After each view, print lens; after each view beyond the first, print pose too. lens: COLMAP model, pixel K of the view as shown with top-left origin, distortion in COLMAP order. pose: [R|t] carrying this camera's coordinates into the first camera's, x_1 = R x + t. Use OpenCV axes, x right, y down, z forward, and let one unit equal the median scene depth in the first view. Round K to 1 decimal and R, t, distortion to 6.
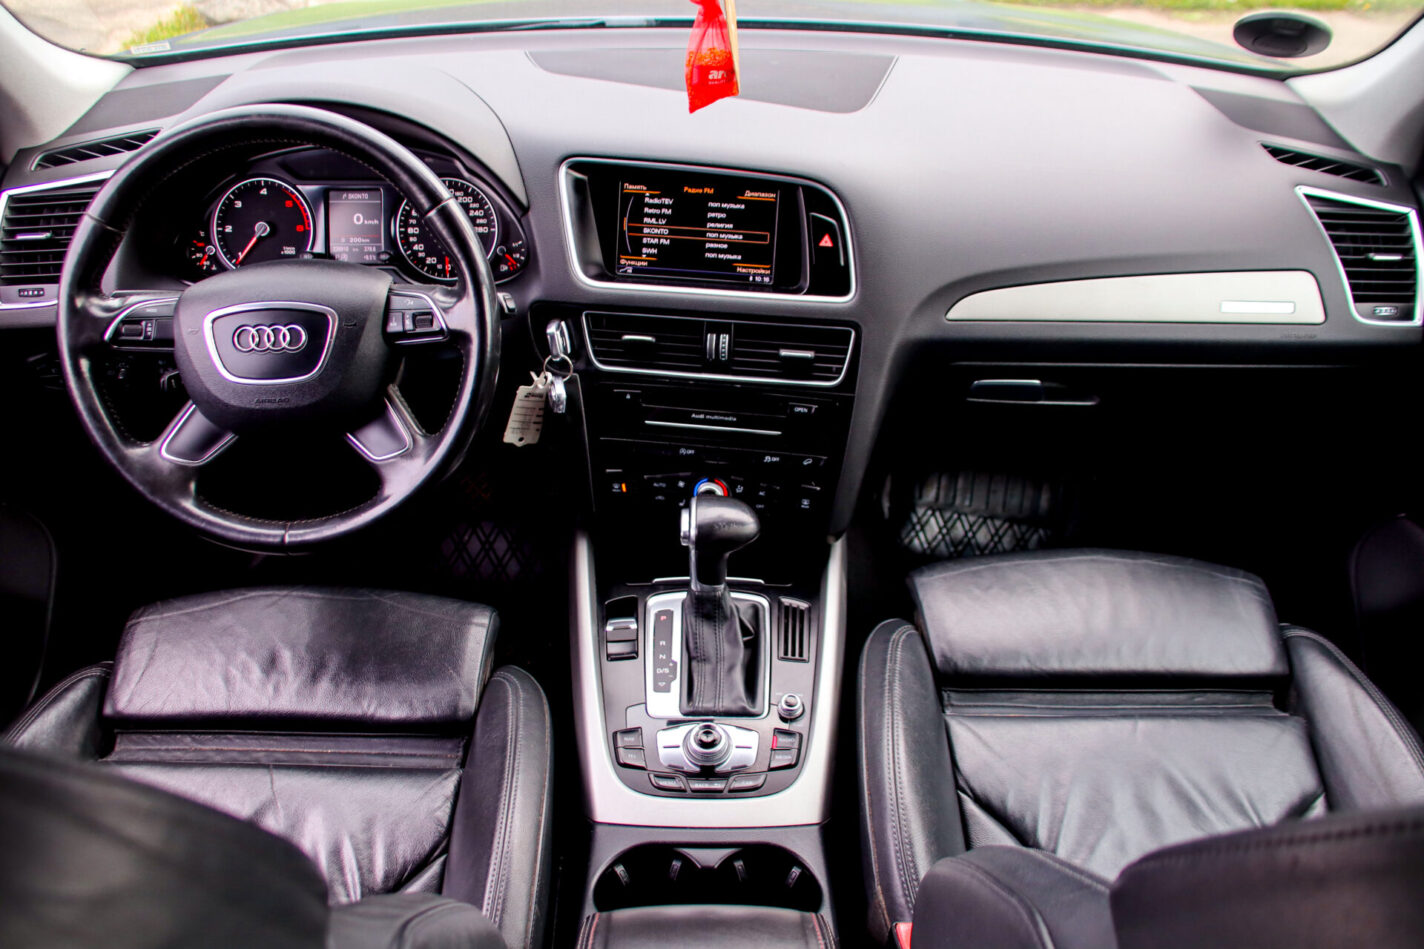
lens RADIAL K [[1178.0, 0, 712.0], [0, 1178.0, 474.5], [0, 0, 1]] dist [-0.150248, 0.128078]
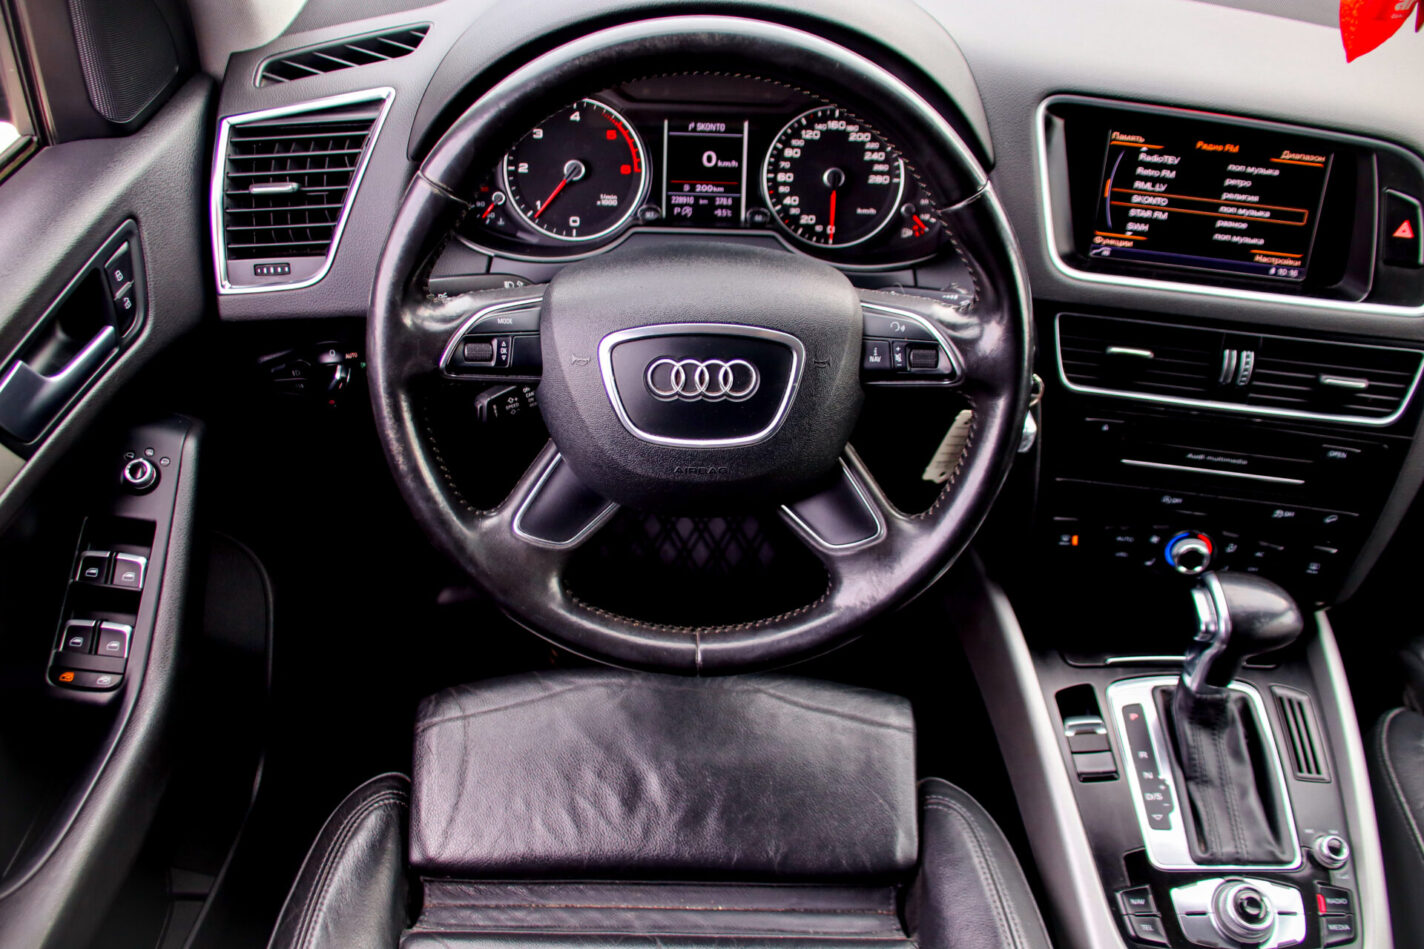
lens RADIAL K [[1178.0, 0, 712.0], [0, 1178.0, 474.5], [0, 0, 1]] dist [-0.150248, 0.128078]
pose [[0.999867, 0.016119, 0.002472, -0.321004], [-0.016304, 0.991137, 0.131841, -0.129667], [-0.000324, -0.131864, 0.991268, 0.272130]]
